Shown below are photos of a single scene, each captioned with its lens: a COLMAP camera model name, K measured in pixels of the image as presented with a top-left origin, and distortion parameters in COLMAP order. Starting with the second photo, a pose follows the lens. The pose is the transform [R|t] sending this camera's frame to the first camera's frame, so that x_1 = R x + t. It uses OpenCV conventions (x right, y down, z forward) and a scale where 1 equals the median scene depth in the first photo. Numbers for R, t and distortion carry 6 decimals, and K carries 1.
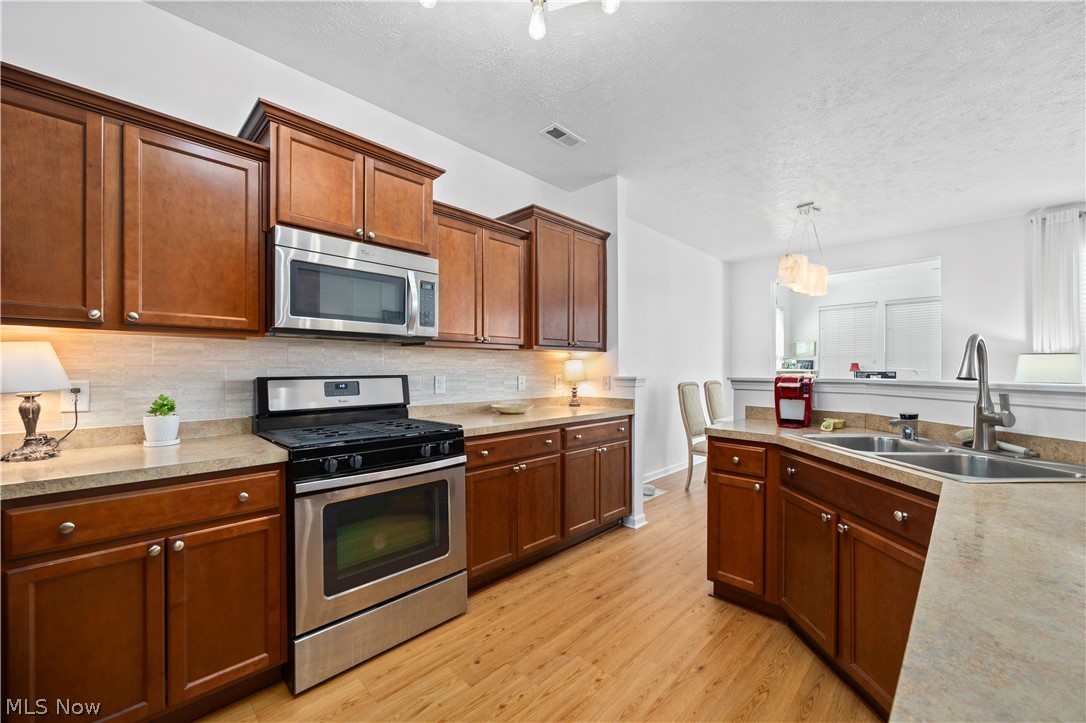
lens RADIAL K [[422.4, 0, 543.5], [0, 422.4, 369.7], [0, 0, 1]] dist [-0.002093, 0.001224]
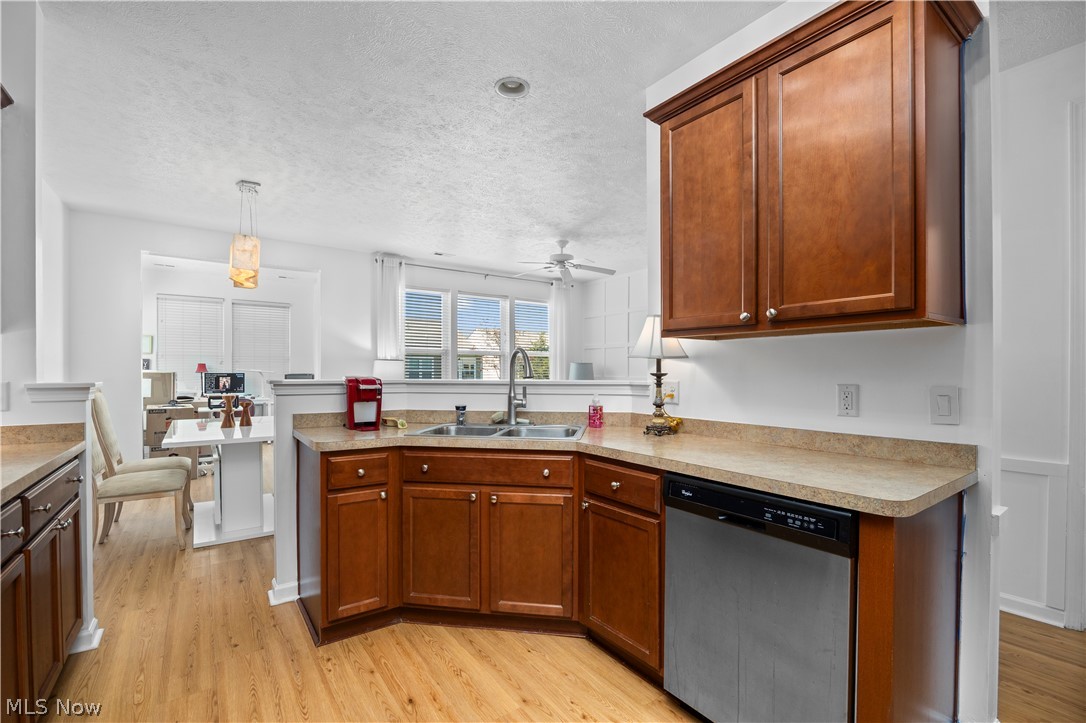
lens RADIAL K [[481.3, 0, 538.6], [0, 481.3, 373.4], [0, 0, 1]] dist [-0.008575, -0.000284]
pose [[0.174860, -0.003500, 0.984587, -0.468793], [-0.002184, 0.999990, 0.003942, -0.000749], [-0.984591, -0.002840, 0.174851, 0.438331]]
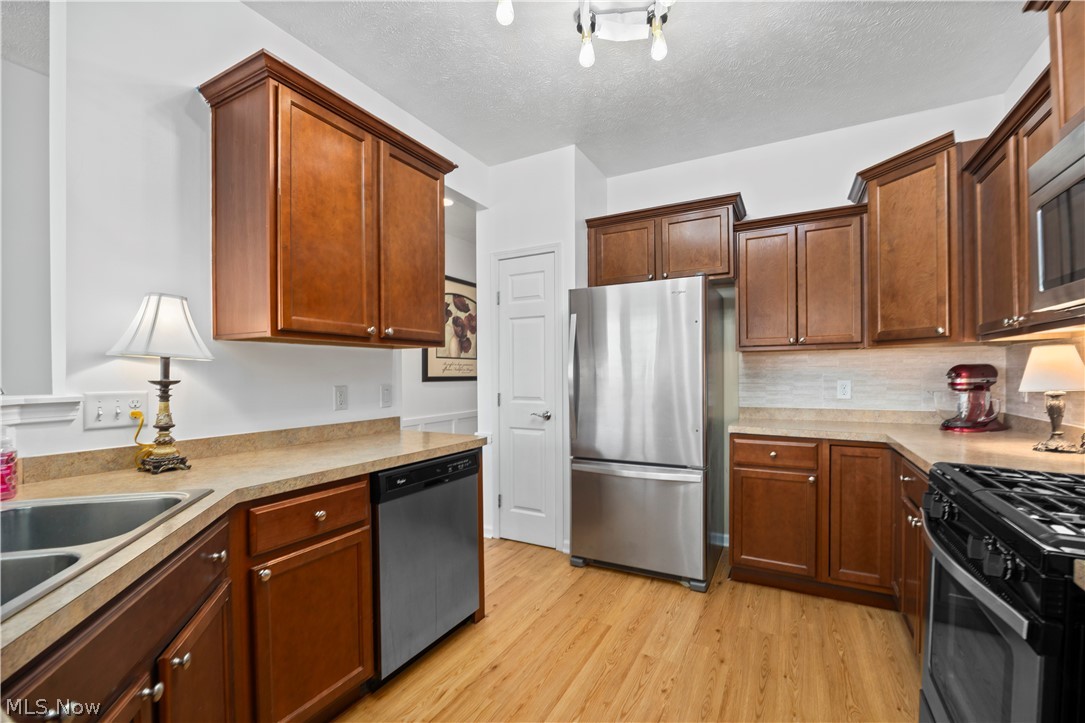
lens RADIAL K [[462.2, 0, 546.8], [0, 462.2, 376.5], [0, 0, 1]] dist [-0.010909, -0.001037]
pose [[-0.958476, 0.008805, -0.285037, 0.292382], [0.007808, 0.999959, 0.004636, -0.002204], [0.285066, 0.002218, -0.958505, 1.211768]]
